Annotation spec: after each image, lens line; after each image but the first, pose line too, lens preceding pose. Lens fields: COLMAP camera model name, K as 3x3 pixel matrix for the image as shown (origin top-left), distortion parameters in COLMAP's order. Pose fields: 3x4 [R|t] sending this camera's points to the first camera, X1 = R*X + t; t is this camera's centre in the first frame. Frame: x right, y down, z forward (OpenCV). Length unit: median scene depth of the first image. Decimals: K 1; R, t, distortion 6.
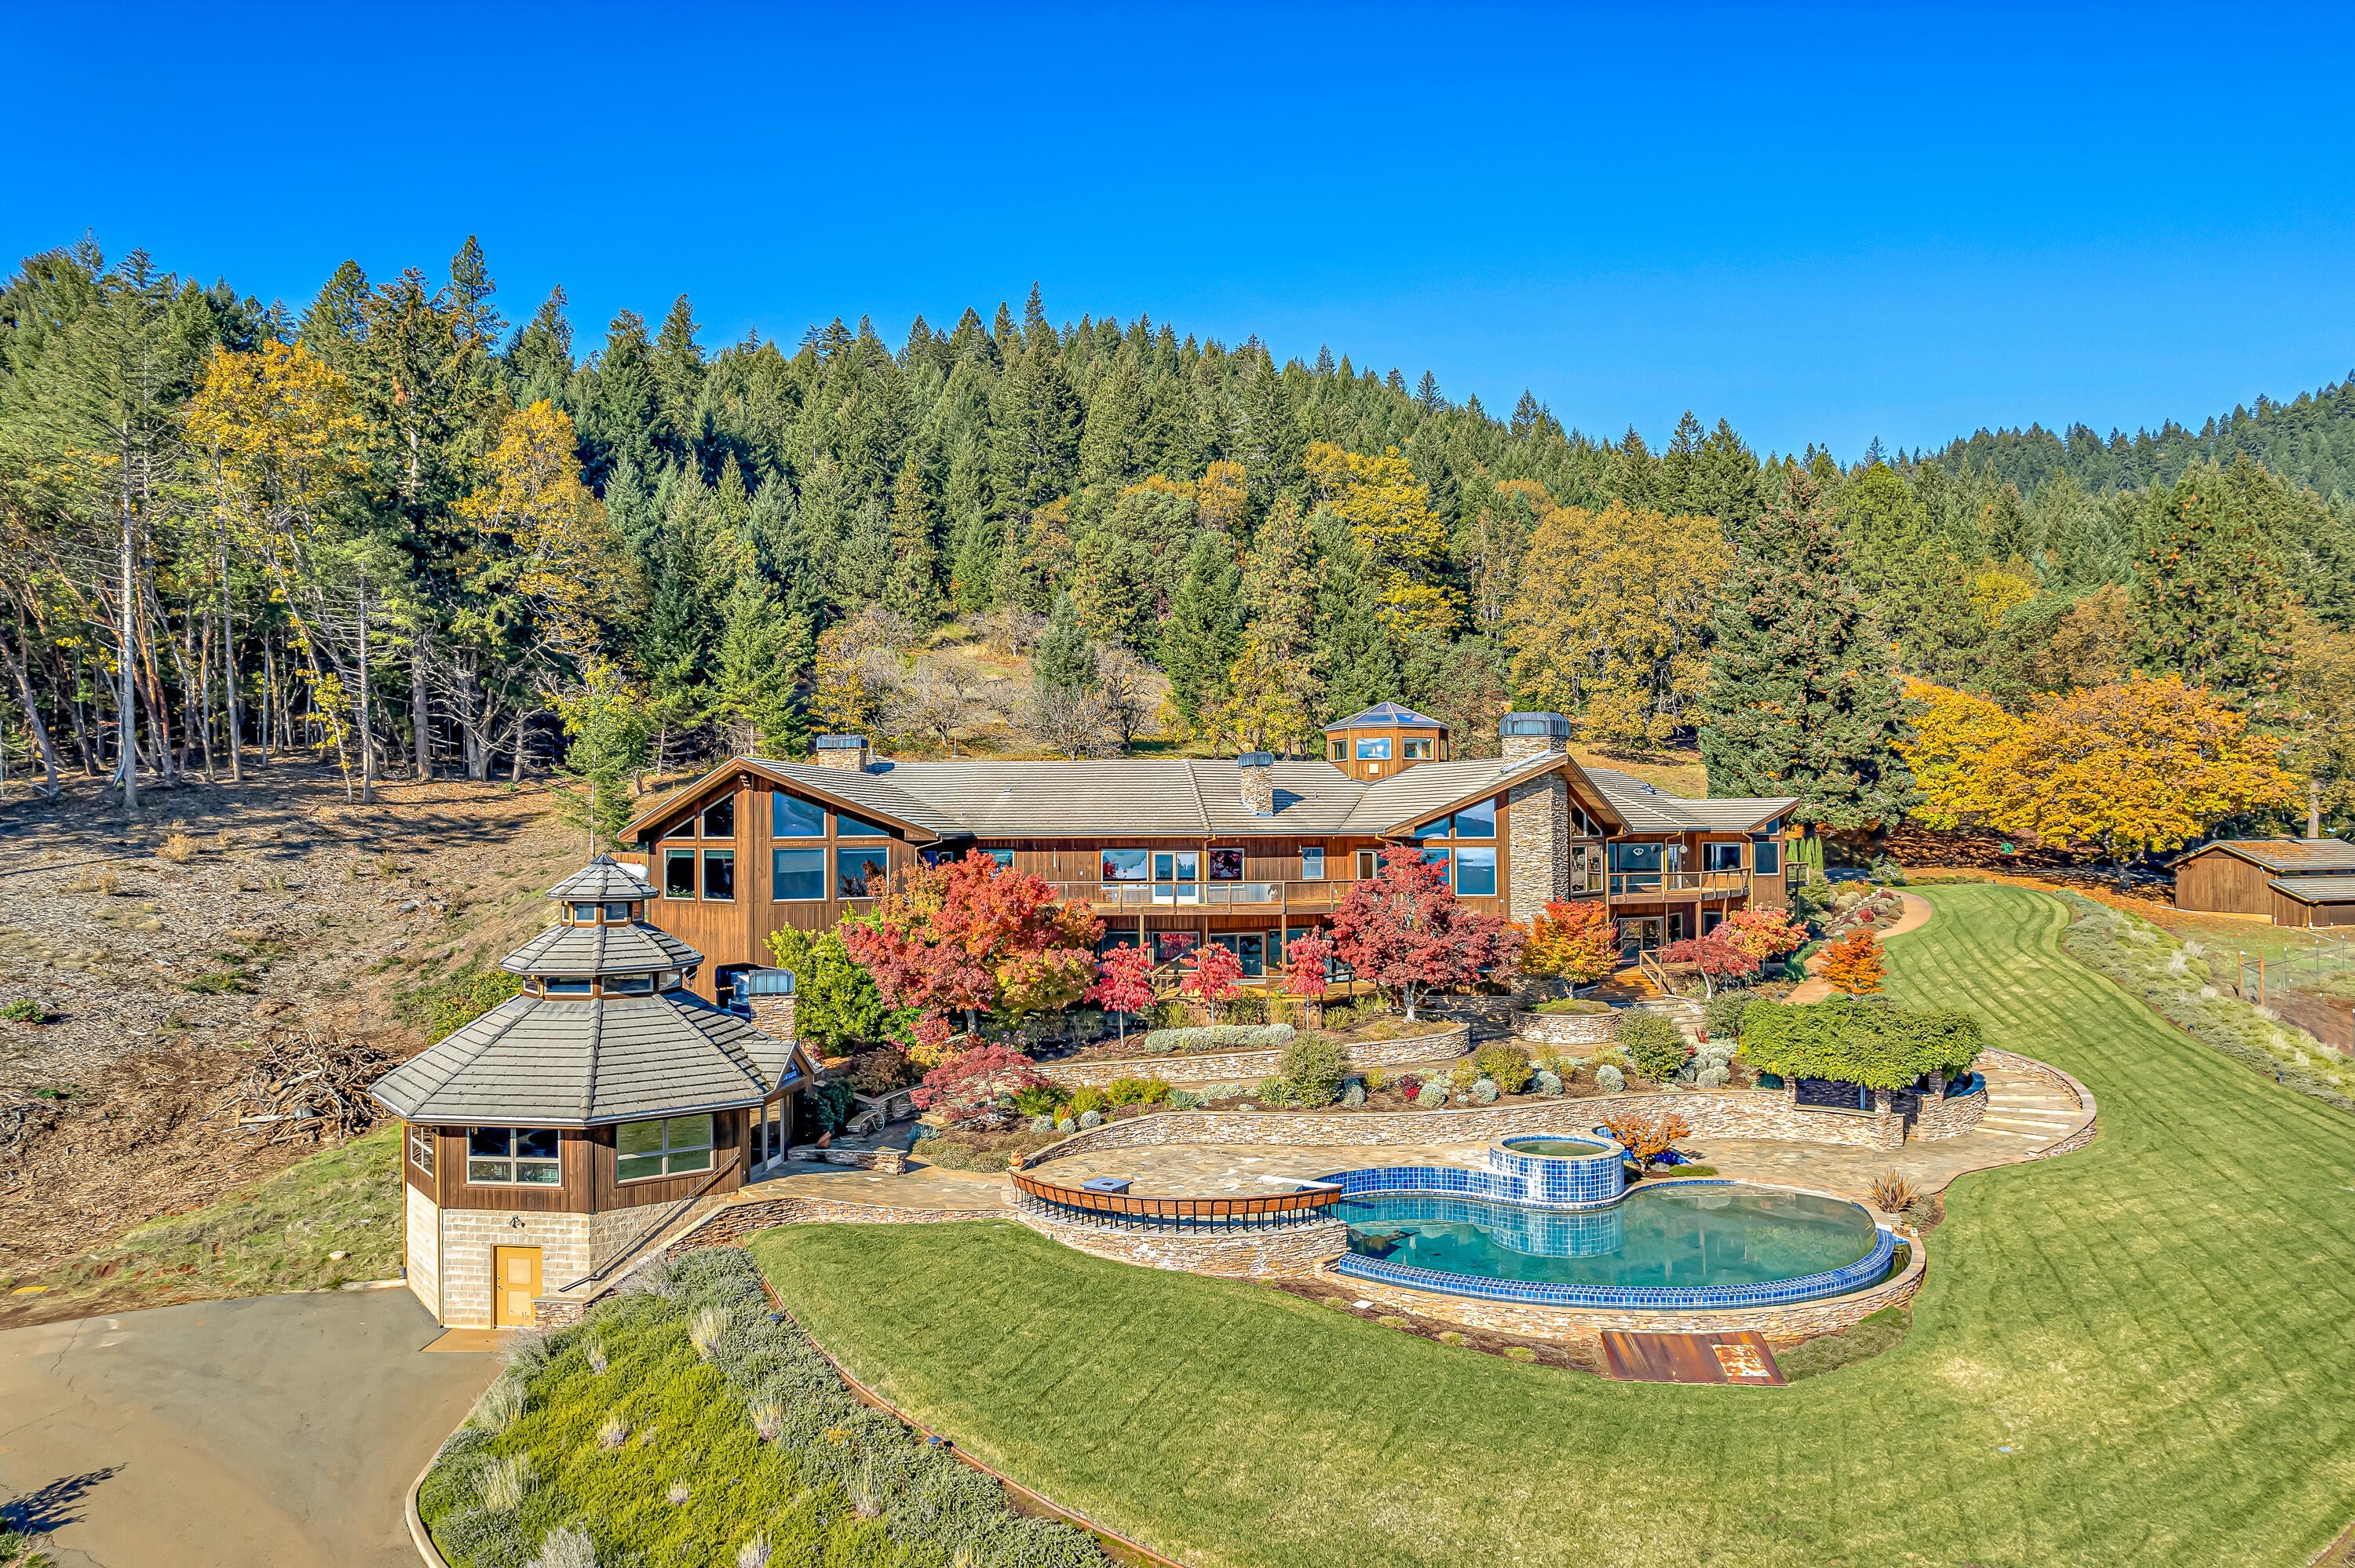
lens RADIAL K [[1546.9, 0, 1187.6], [0, 1546.9, 798.1], [0, 0, 1]] dist [-0.064884, 0.037570]
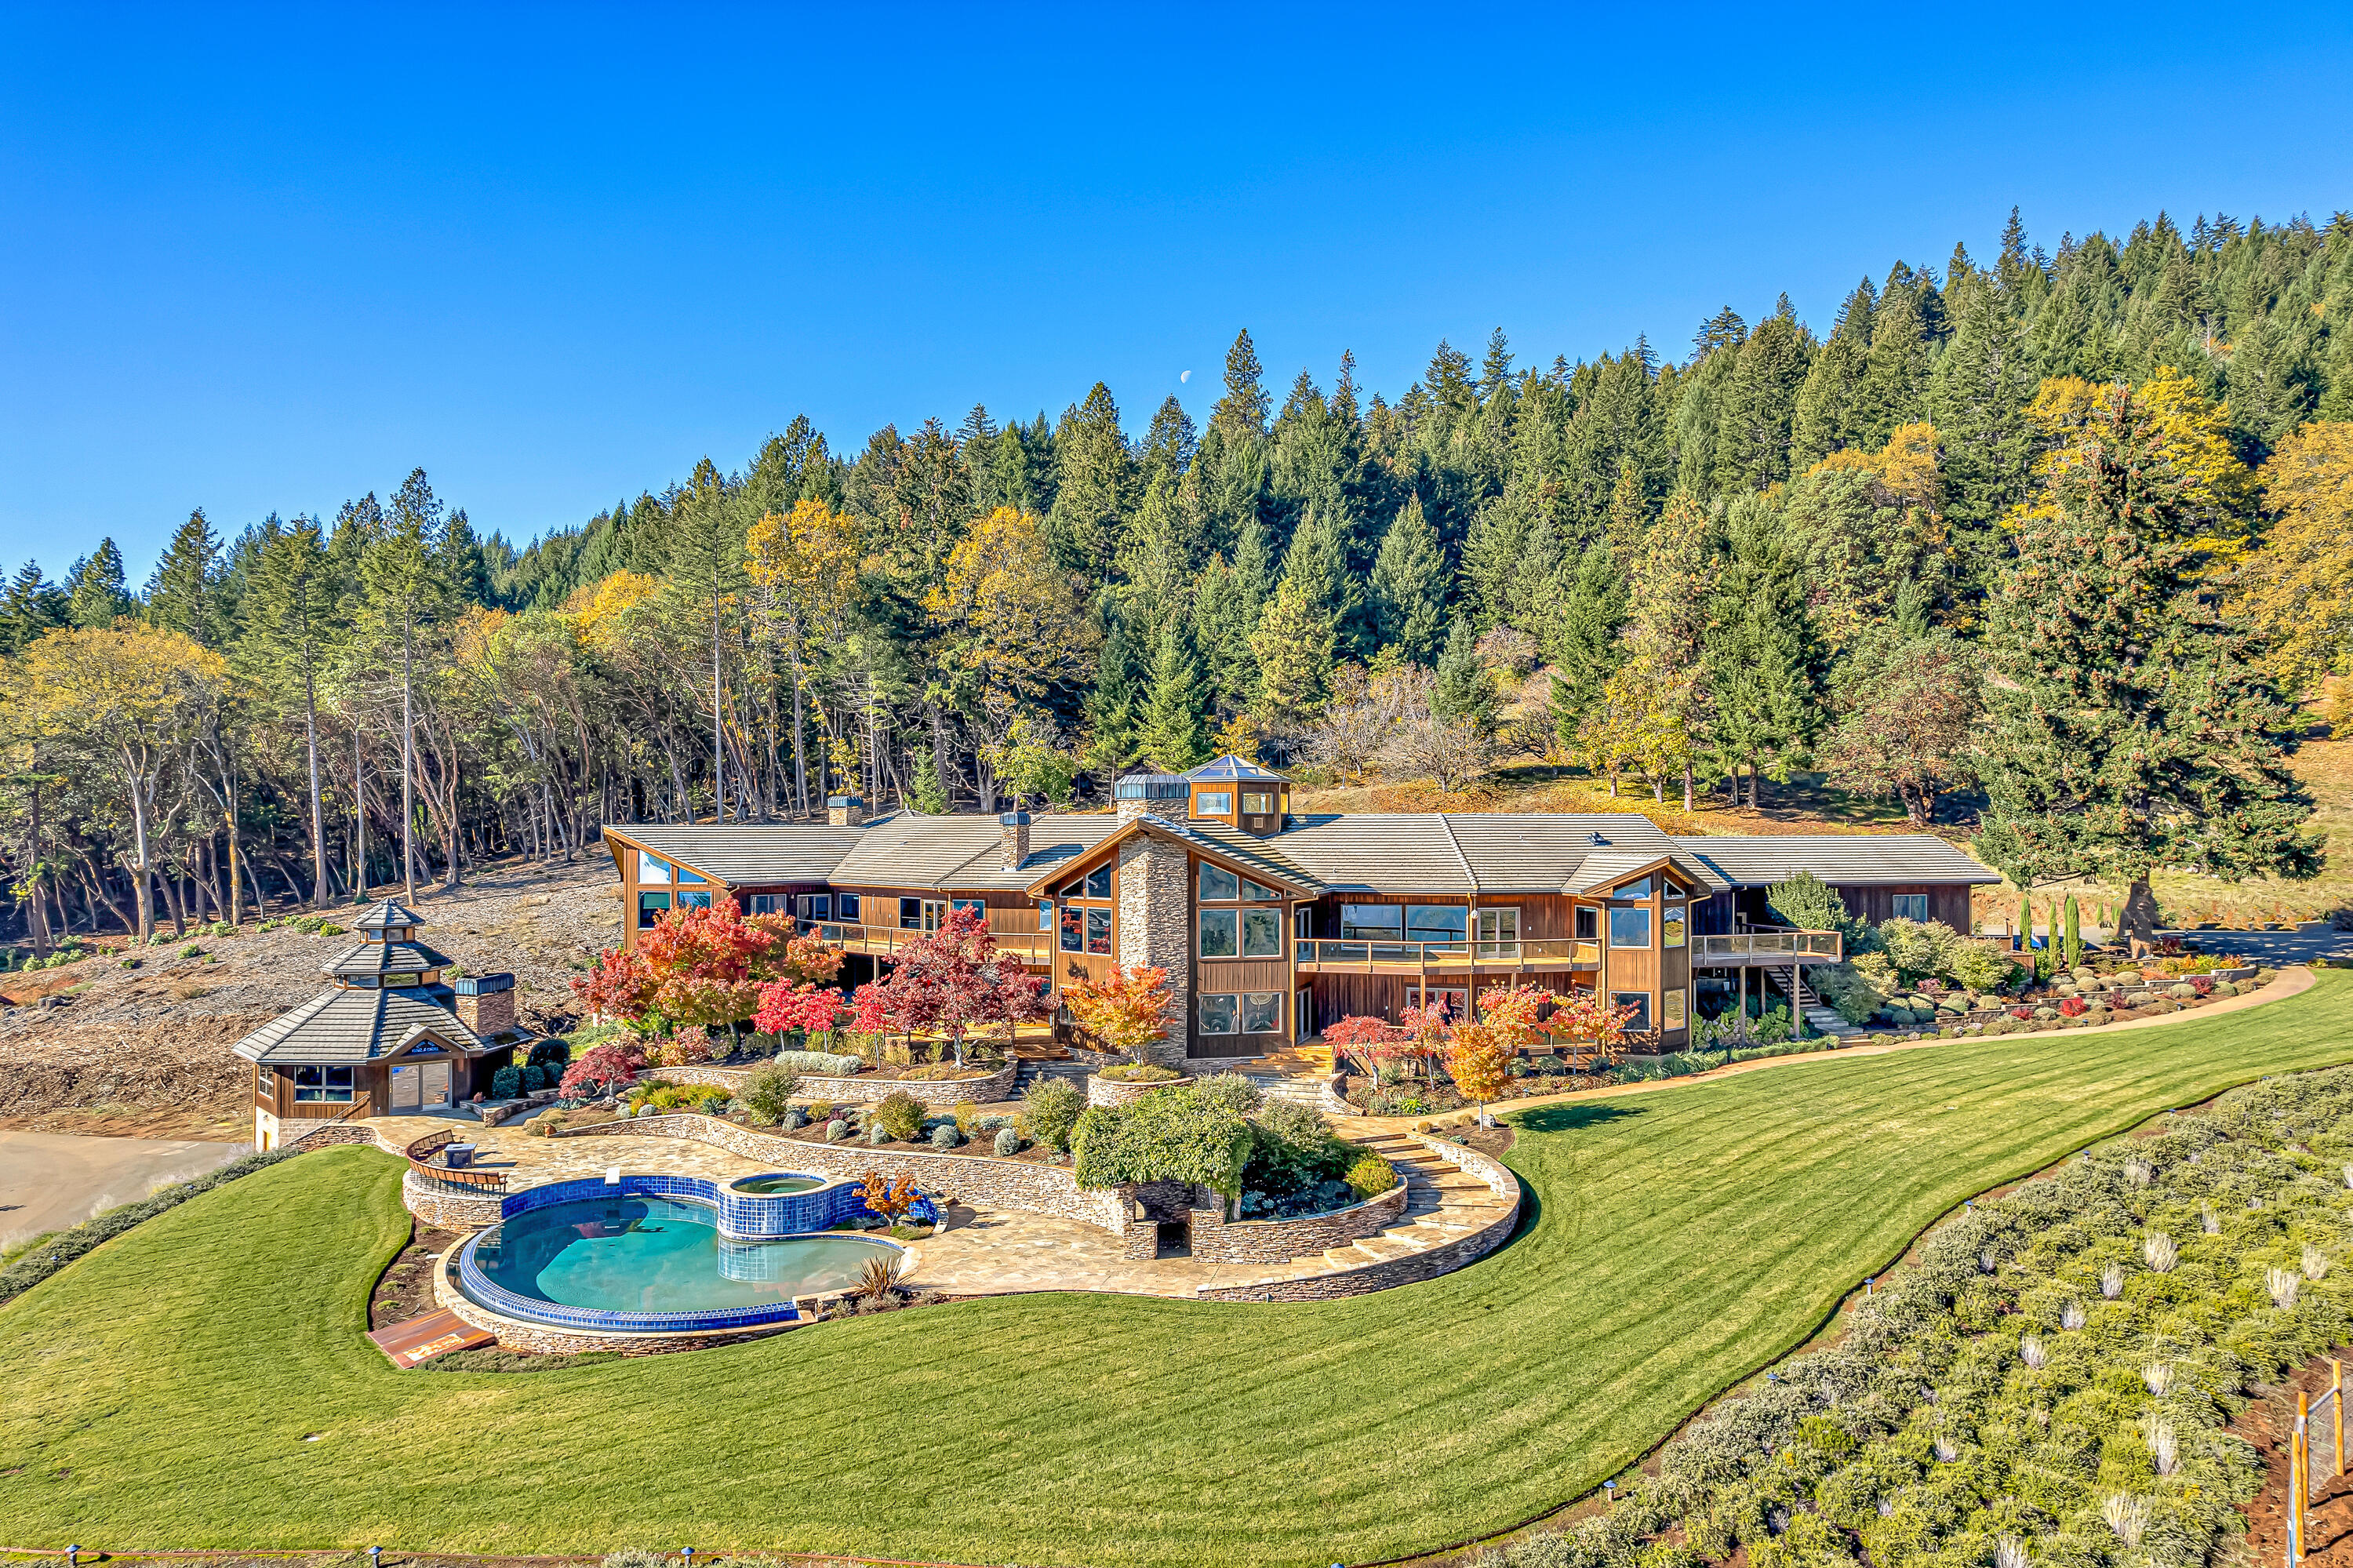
lens RADIAL K [[1545.8, 0, 1186.6], [0, 1545.8, 798.1], [0, 0, 1]] dist [-0.064884, 0.037570]
pose [[0.749245, -0.008356, -0.662240, 0.752692], [0.013224, 0.999910, 0.002346, -0.035859], [0.662161, -0.010515, 0.749288, 0.216056]]
